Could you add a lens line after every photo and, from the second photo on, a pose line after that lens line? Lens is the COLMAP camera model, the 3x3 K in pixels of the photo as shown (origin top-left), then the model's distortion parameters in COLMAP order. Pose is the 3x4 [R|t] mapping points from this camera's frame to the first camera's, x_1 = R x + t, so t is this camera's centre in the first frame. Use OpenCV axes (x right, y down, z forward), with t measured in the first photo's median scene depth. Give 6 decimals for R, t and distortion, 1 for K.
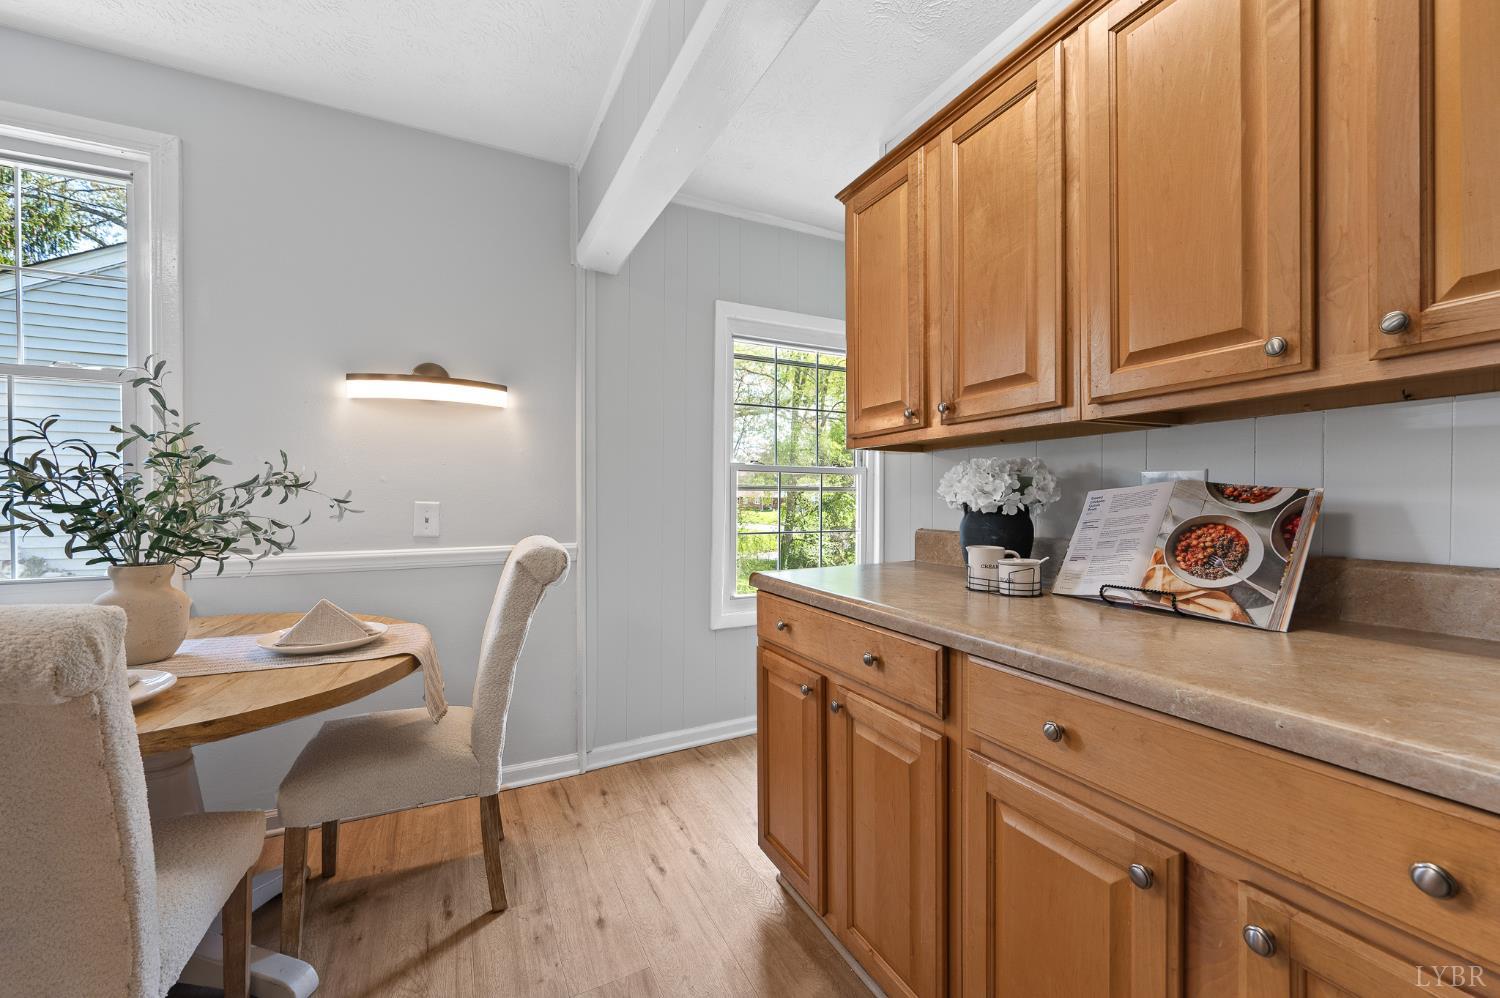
lens RADIAL K [[601.6, 0, 750.0], [0, 601.6, 499.0], [0, 0, 1]] dist [-0.001123, 0.000030]
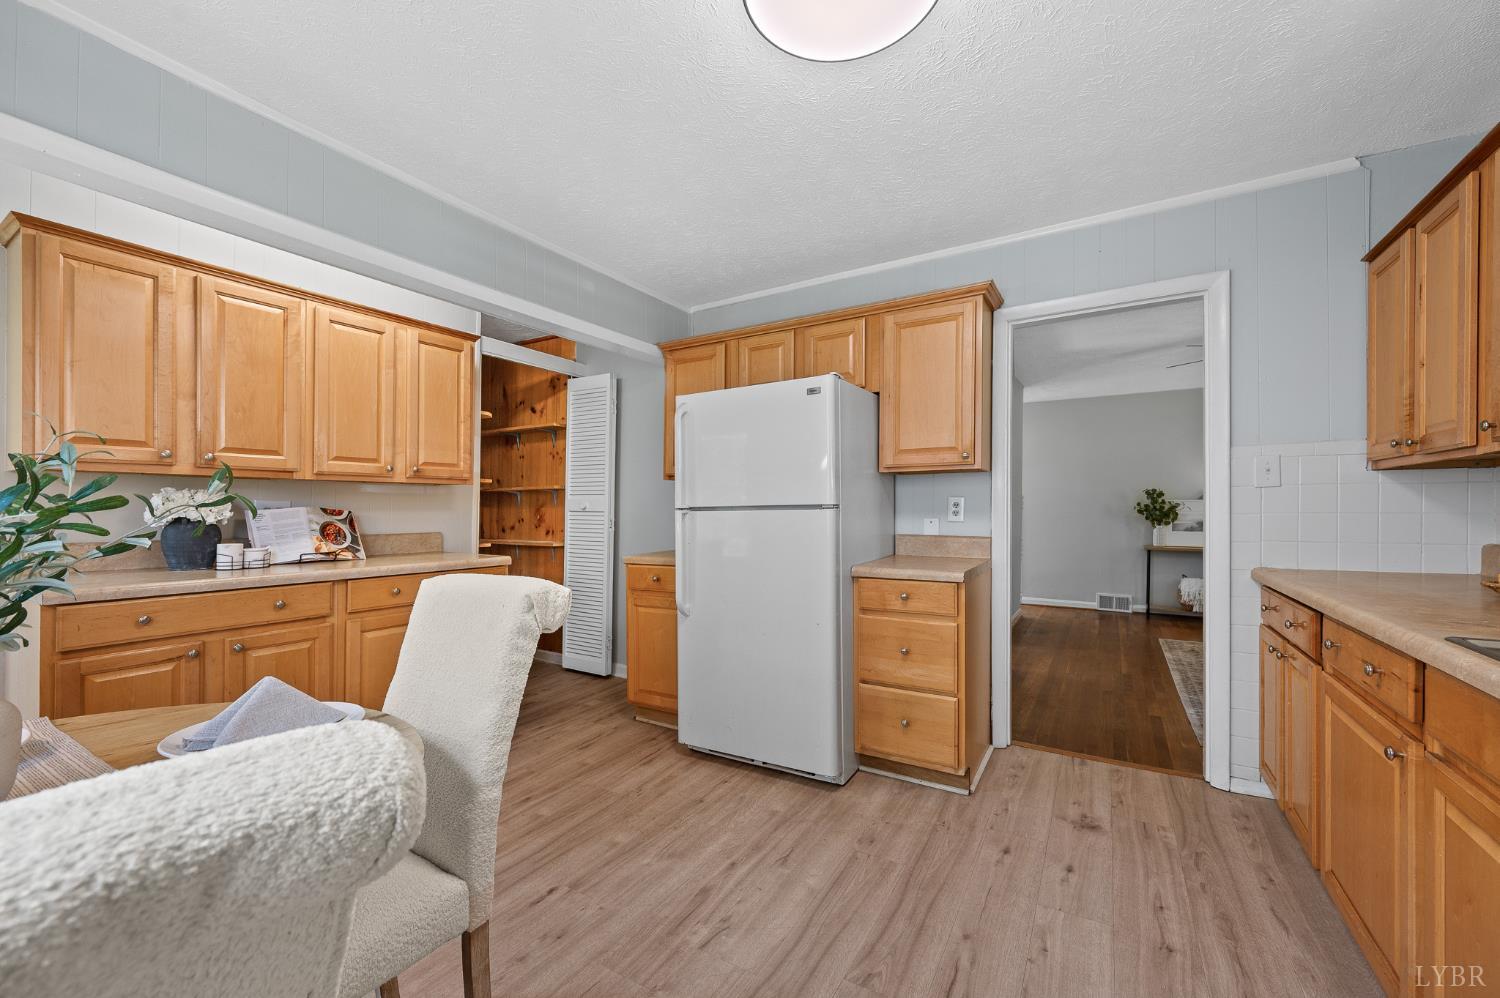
lens RADIAL K [[611.7, 0, 729.0], [0, 611.7, 511.5], [0, 0, 1]] dist [-0.000607, -0.000097]
pose [[-0.526635, -0.004698, 0.850078, -2.333987], [-0.005154, 0.999984, 0.002334, -0.027907], [-0.850076, -0.003153, -0.526651, 0.944469]]
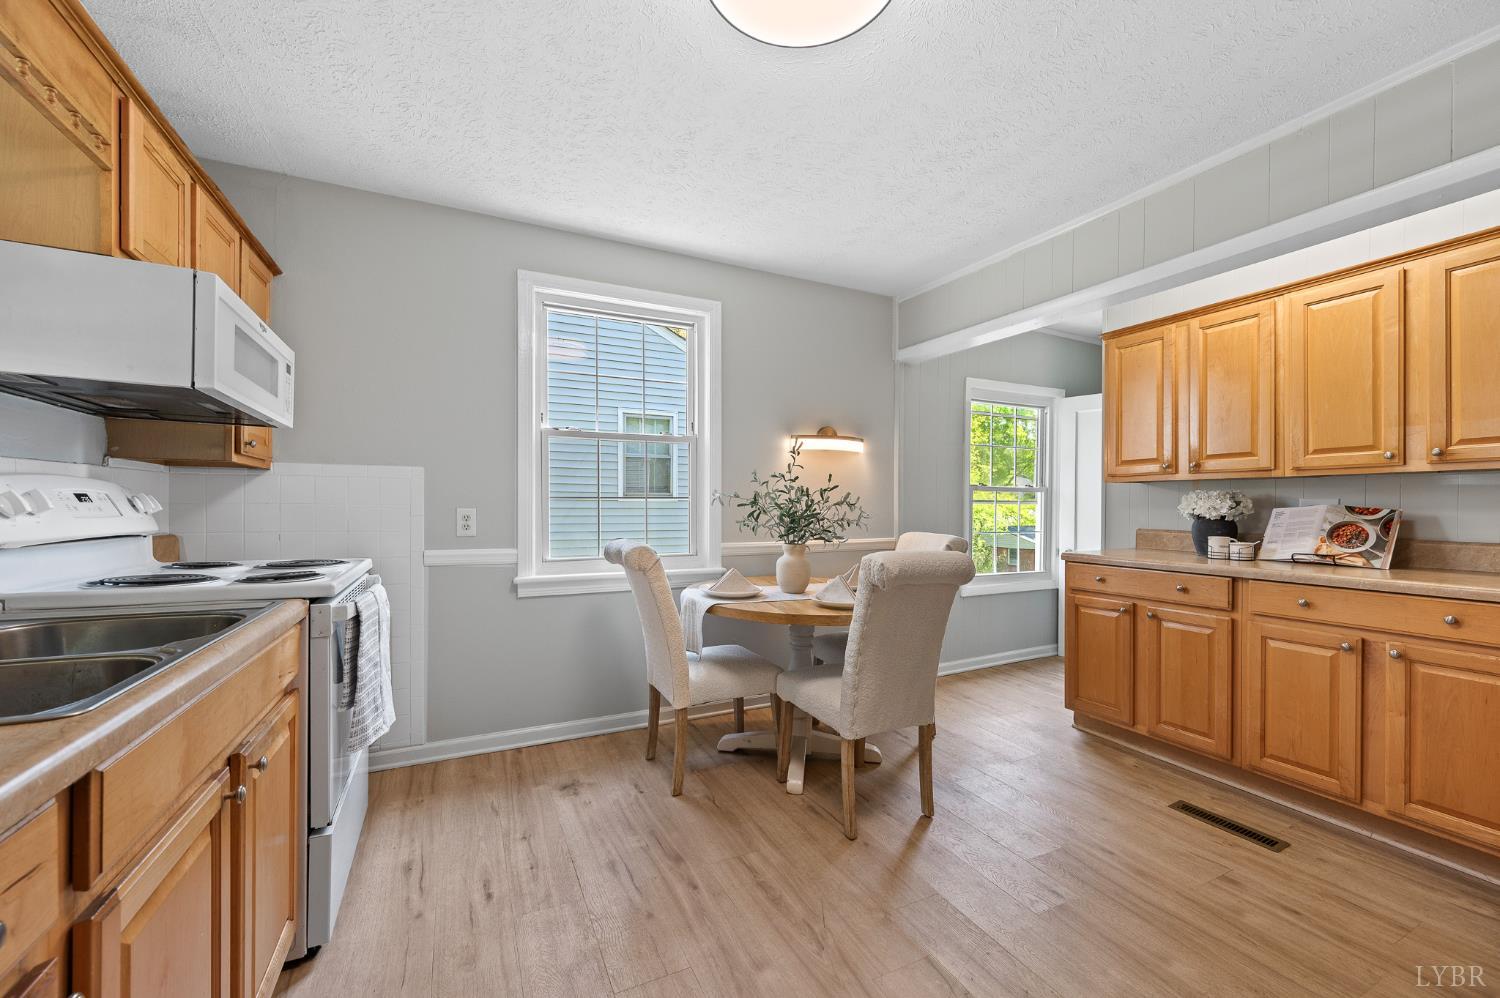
lens RADIAL K [[593.6, 0, 764.4], [0, 593.6, 504.3], [0, 0, 1]] dist [0.000893, -0.000009]
pose [[0.999963, 0.000052, -0.008586, -1.399640], [-0.000037, 0.999998, 0.001734, -0.037761], [0.008586, -0.001733, 0.999962, -1.235054]]
